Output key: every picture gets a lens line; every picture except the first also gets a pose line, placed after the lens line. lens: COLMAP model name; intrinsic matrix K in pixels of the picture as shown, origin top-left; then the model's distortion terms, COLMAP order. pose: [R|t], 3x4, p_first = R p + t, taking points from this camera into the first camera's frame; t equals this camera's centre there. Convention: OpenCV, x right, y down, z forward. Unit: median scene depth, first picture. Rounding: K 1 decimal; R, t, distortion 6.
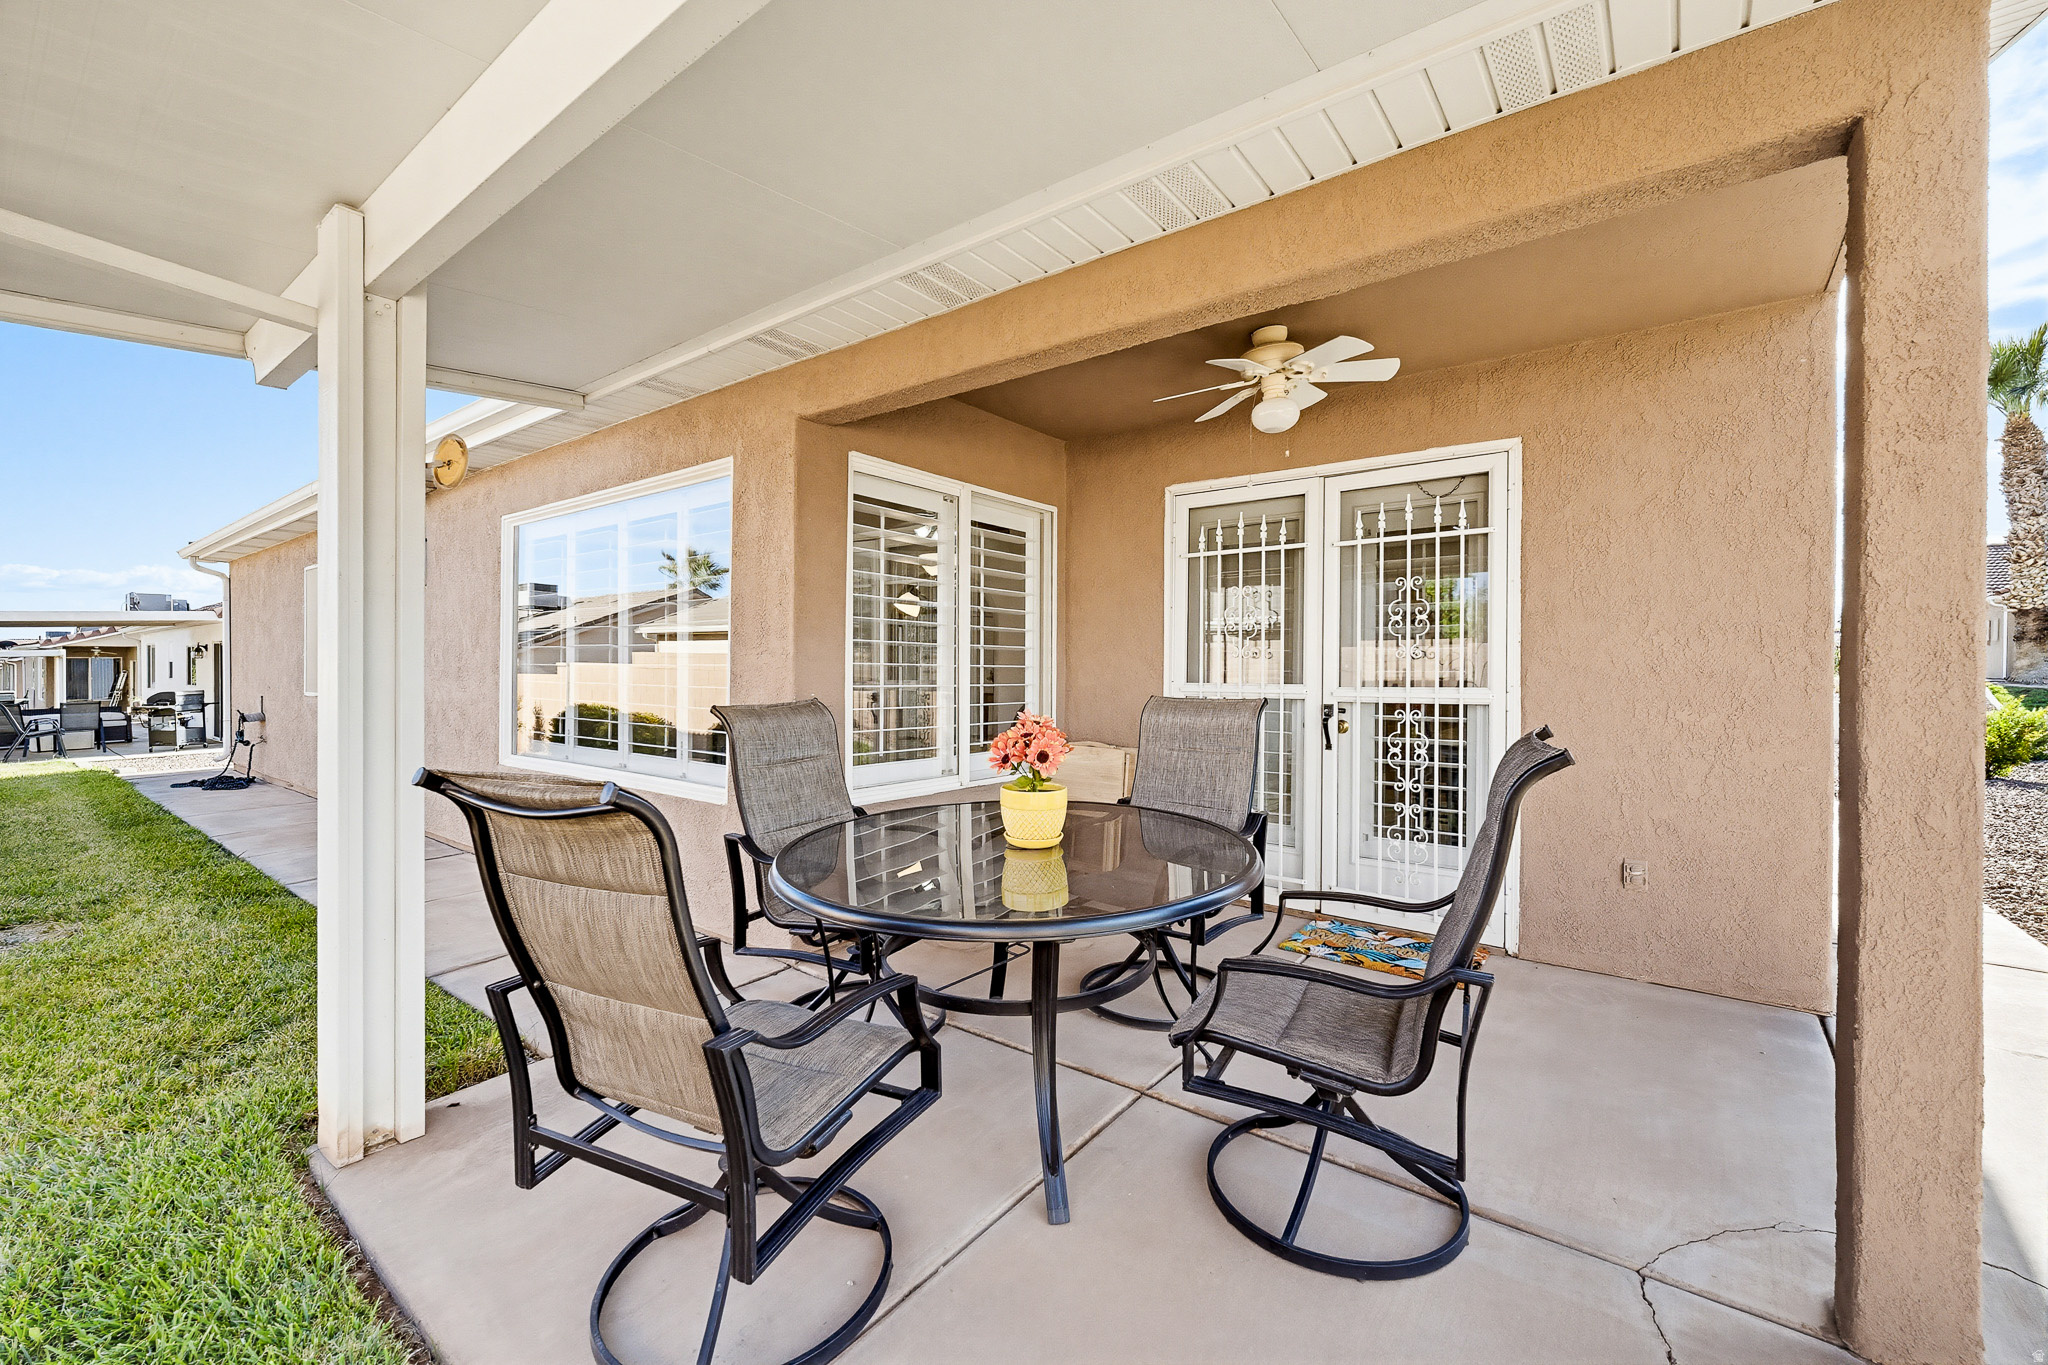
lens RADIAL K [[838.9, 0, 1024.9], [0, 838.9, 672.7], [0, 0, 1]] dist [-0.004376, -0.000377]
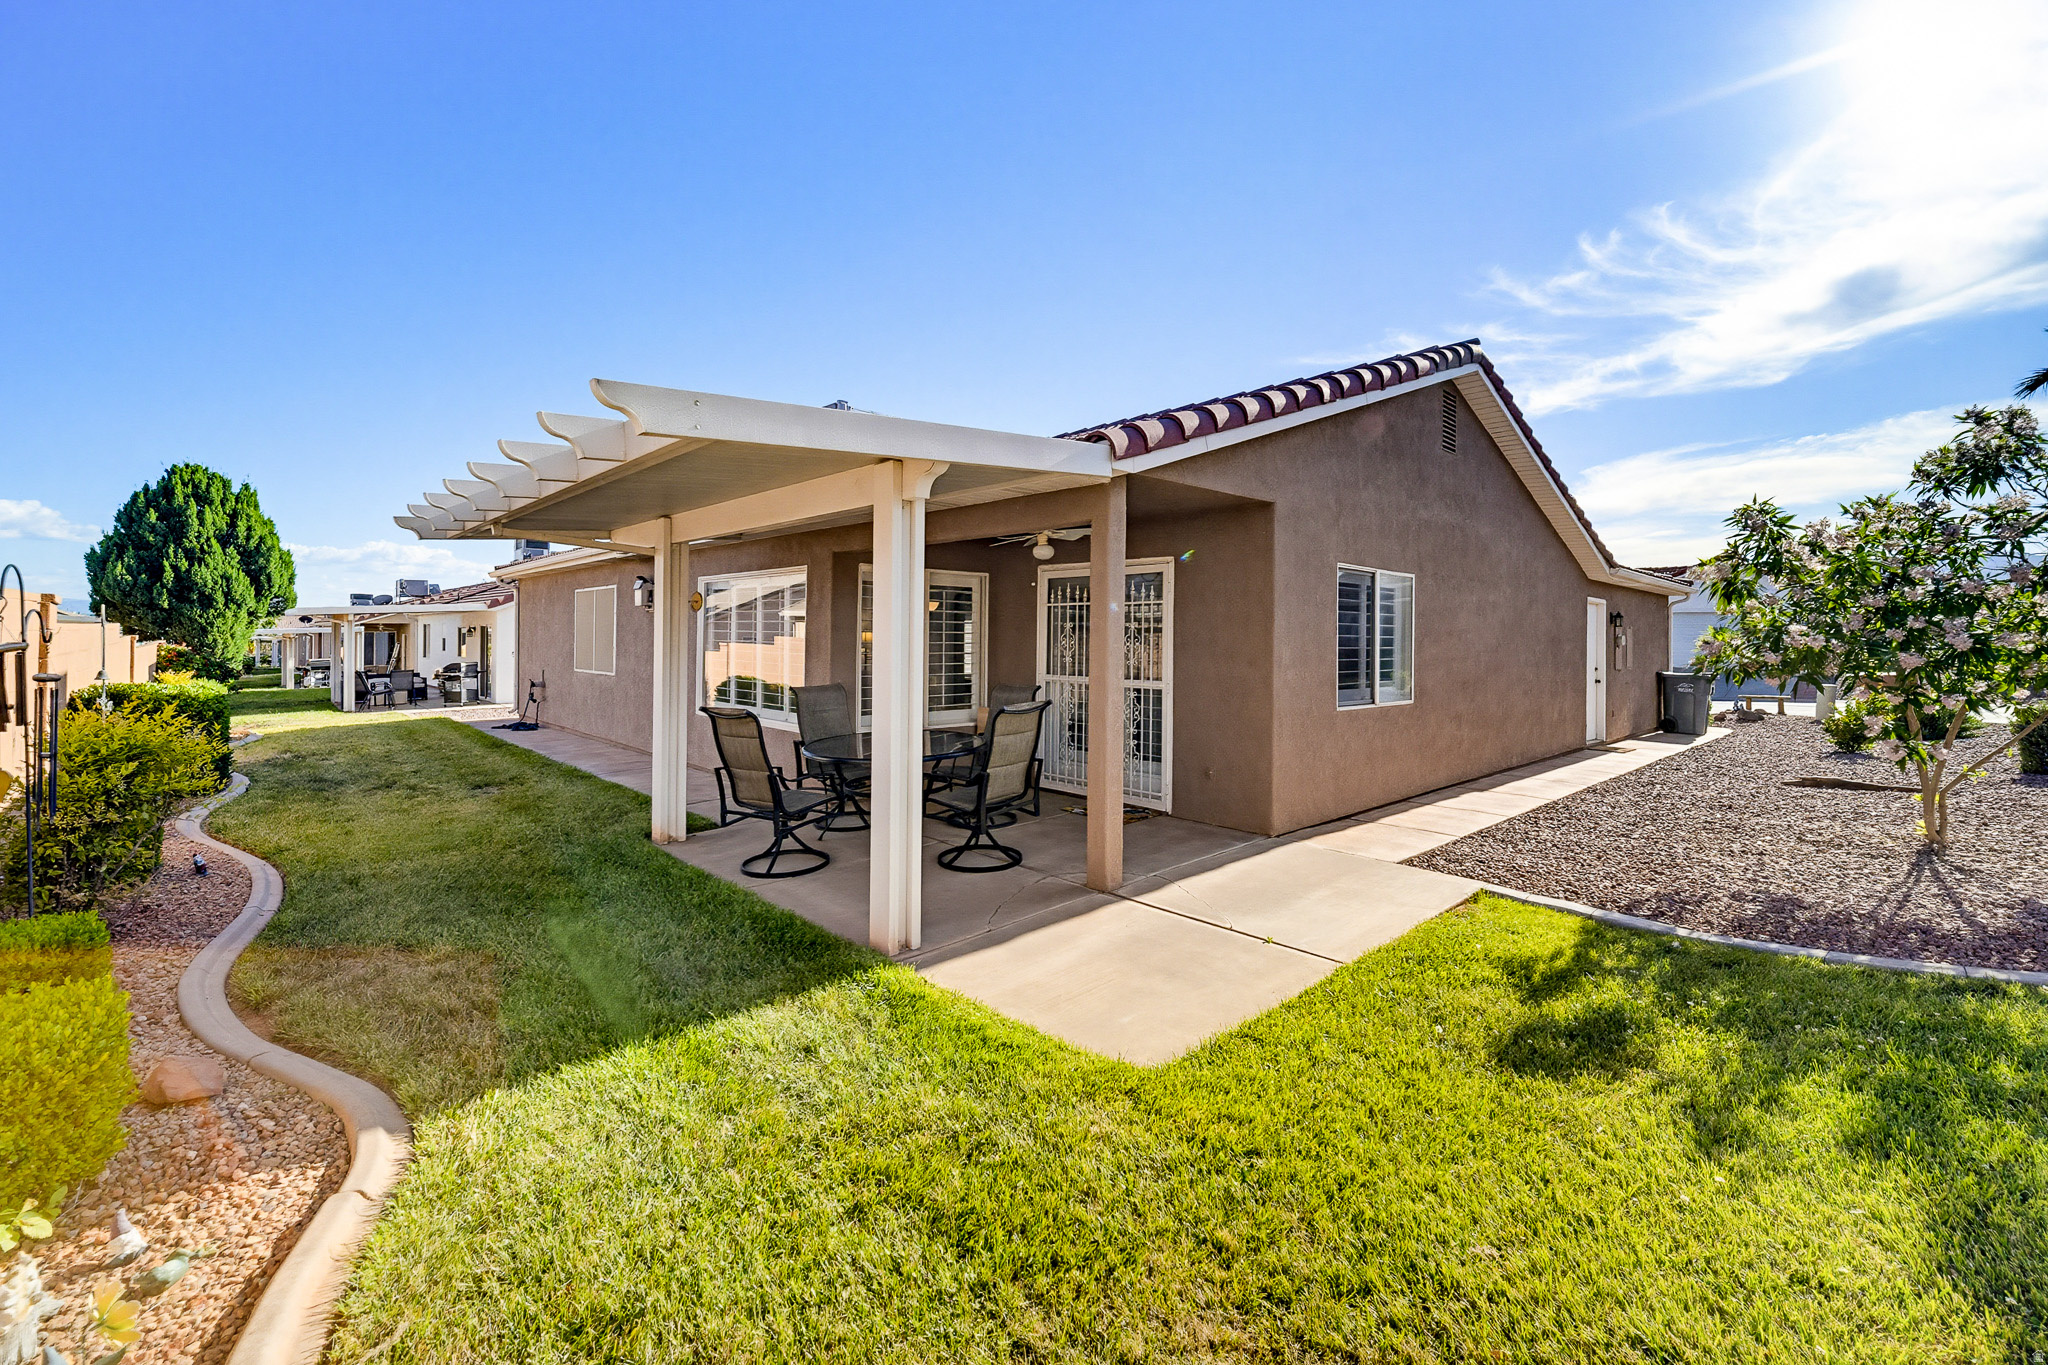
lens RADIAL K [[838.9, 0, 1001.4], [0, 838.9, 643.8], [0, 0, 1]] dist [-0.004376, -0.000377]
pose [[0.983122, 0.003107, -0.182927, 0.431123], [-0.002932, 0.999995, 0.001229, -0.058060], [0.182930, -0.000672, 0.983126, -0.813297]]
